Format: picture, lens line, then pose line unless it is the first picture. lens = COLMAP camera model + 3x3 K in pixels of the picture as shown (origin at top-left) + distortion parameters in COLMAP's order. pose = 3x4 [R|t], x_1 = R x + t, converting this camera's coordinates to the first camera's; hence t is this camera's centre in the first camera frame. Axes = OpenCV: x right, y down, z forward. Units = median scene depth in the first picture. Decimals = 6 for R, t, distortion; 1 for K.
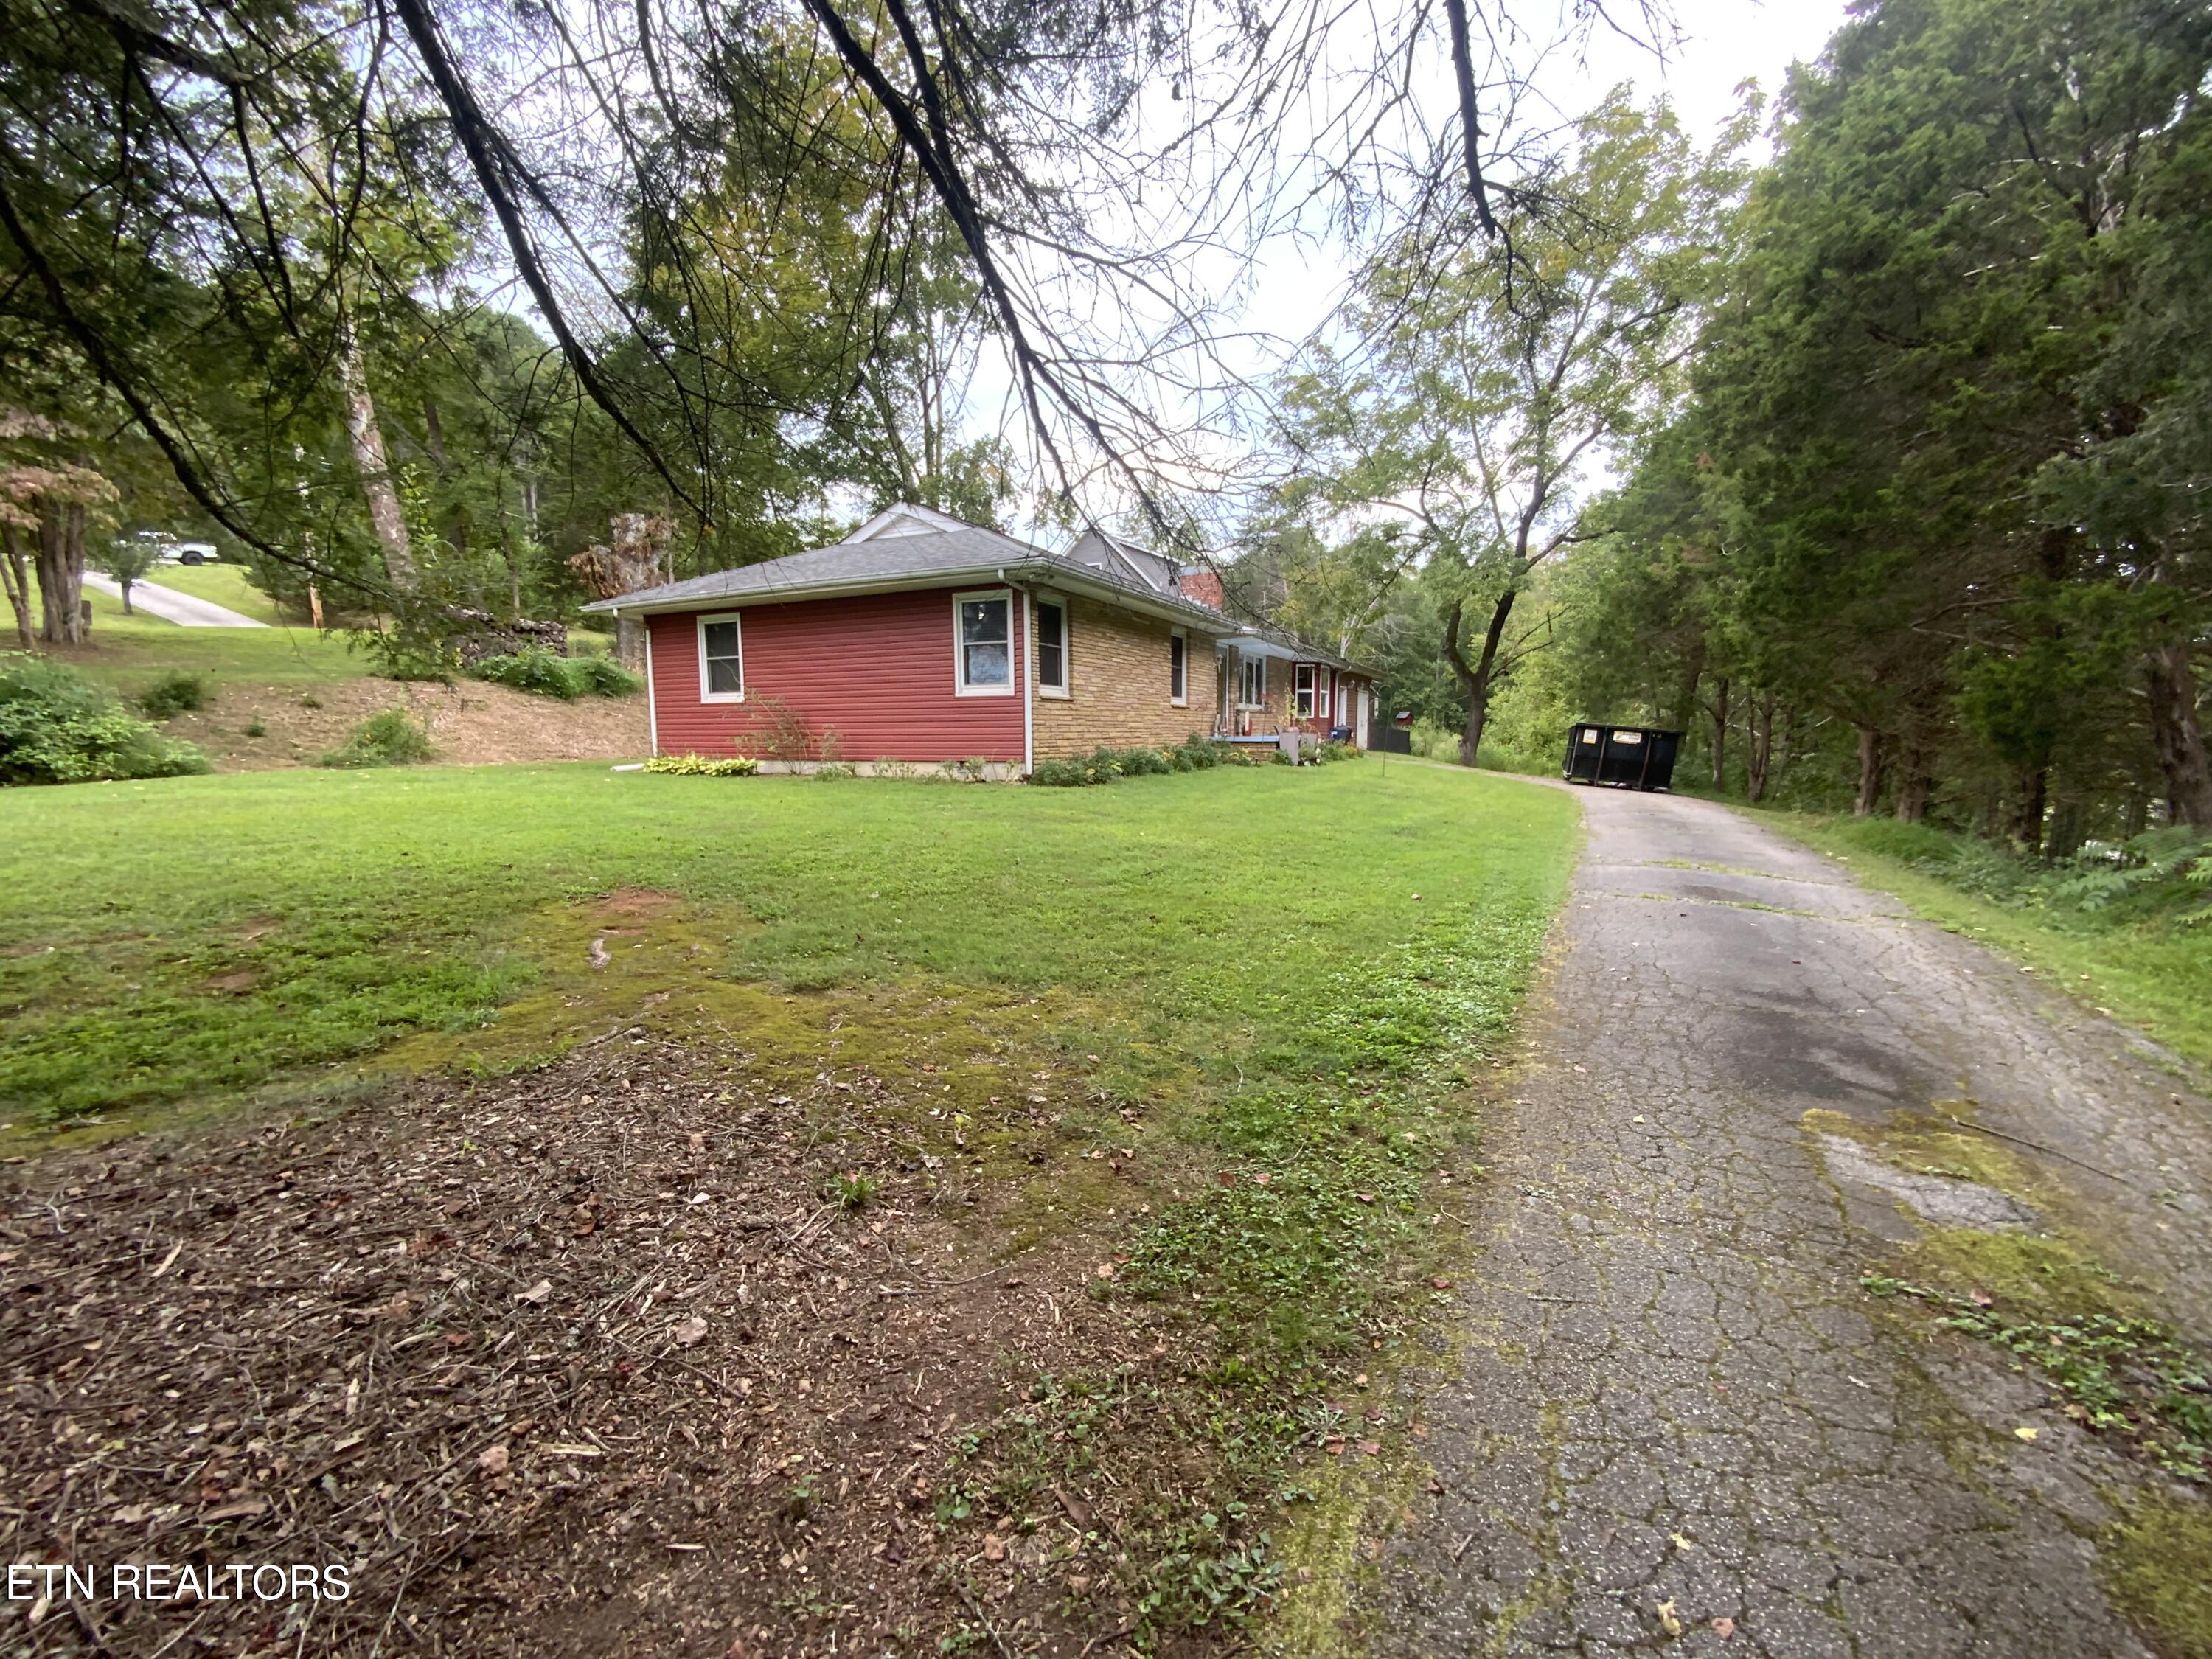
lens RADIAL K [[903.4, 0, 1106.7], [0, 903.4, 828.5], [0, 0, 1]] dist [-0.001602, -0.003554]
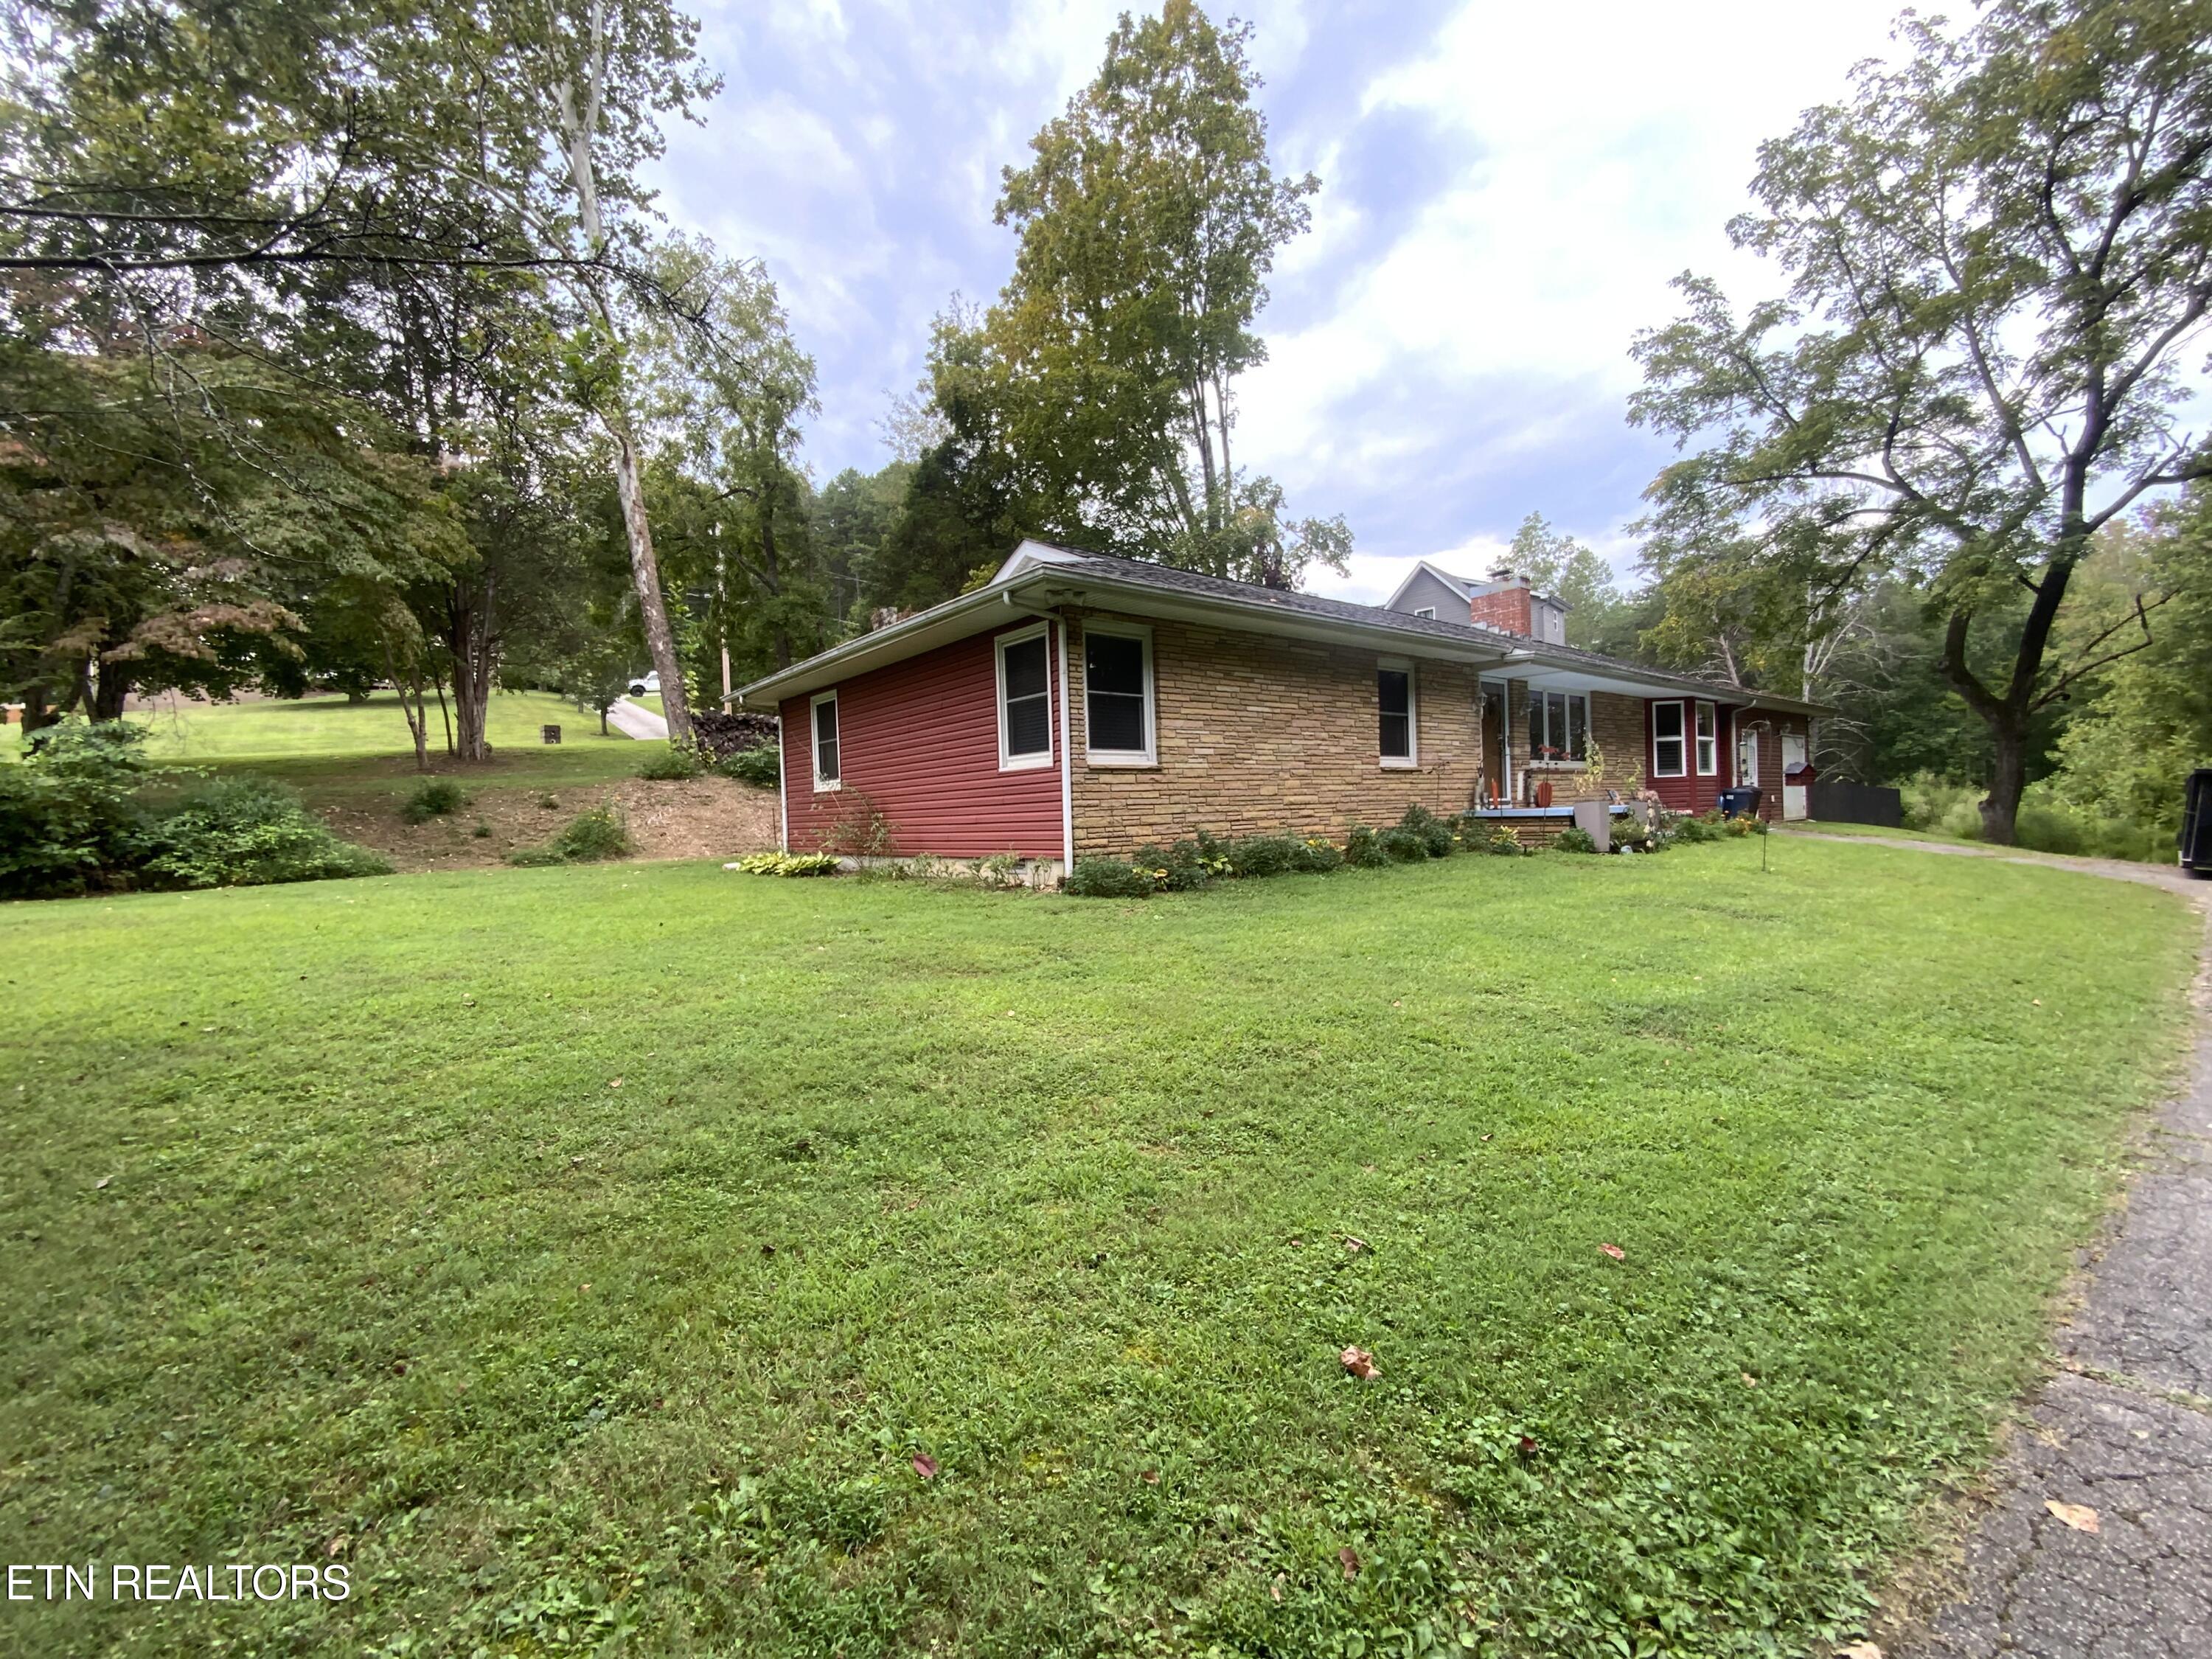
lens RADIAL K [[903.4, 0, 1114.4], [0, 903.4, 824.4], [0, 0, 1]] dist [-0.001602, -0.003554]
pose [[0.909003, -0.021103, -0.416254, 0.151046], [-0.015163, 0.996382, -0.083626, -0.027893], [0.416513, 0.082328, 0.905395, 0.244354]]
